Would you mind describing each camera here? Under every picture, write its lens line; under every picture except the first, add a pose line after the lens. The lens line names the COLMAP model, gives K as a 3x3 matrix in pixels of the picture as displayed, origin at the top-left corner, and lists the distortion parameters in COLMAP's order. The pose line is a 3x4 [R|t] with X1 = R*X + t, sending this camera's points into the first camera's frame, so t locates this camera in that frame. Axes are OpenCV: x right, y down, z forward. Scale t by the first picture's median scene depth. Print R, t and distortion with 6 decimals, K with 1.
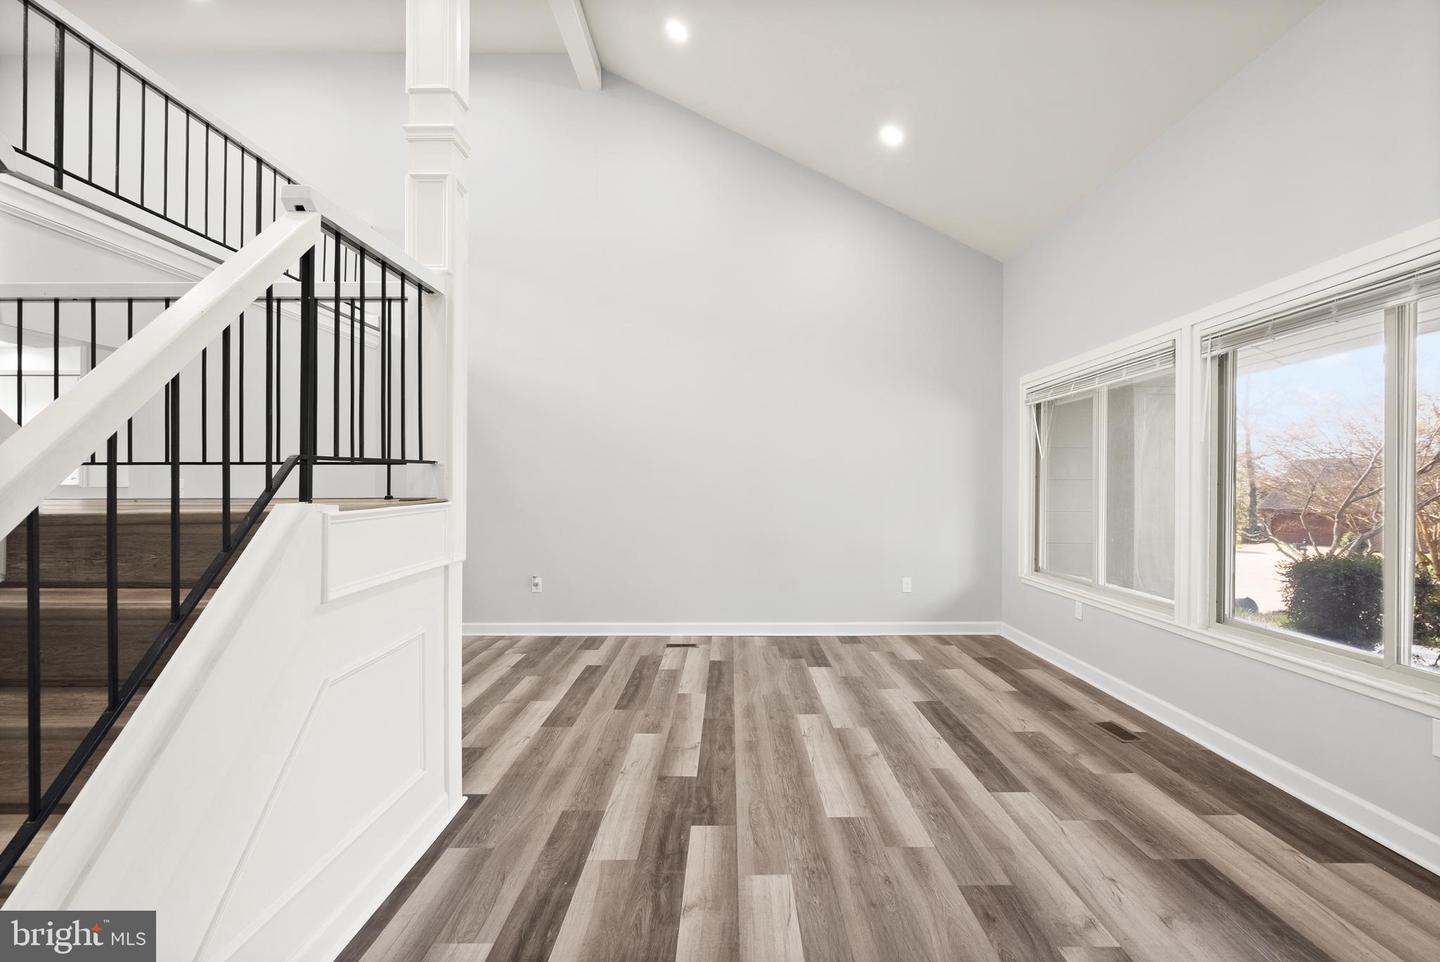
lens RADIAL K [[692.5, 0, 720.0], [0, 692.5, 481.0], [0, 0, 1]] dist [0.012924, 0.000047]
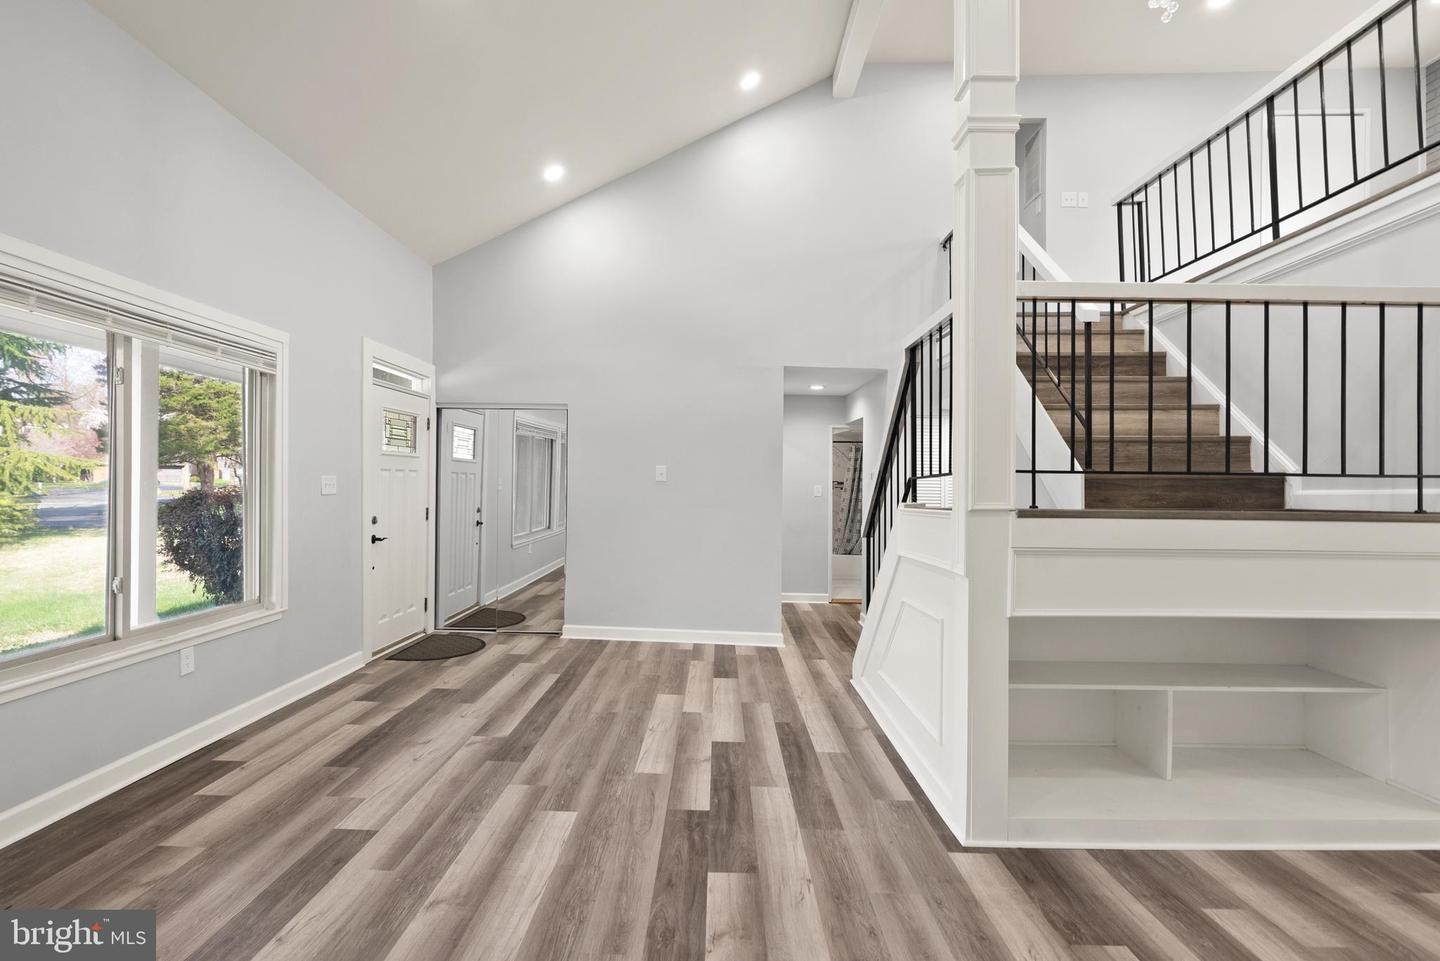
lens RADIAL K [[692.5, 0, 720.0], [0, 692.5, 480.5], [0, 0, 1]] dist [0.012924, 0.000047]
pose [[-0.999806, -0.012323, -0.015361, -0.034869], [-0.012022, 0.999737, -0.019524, 0.010033], [0.015598, -0.019335, -0.999691, 2.068585]]
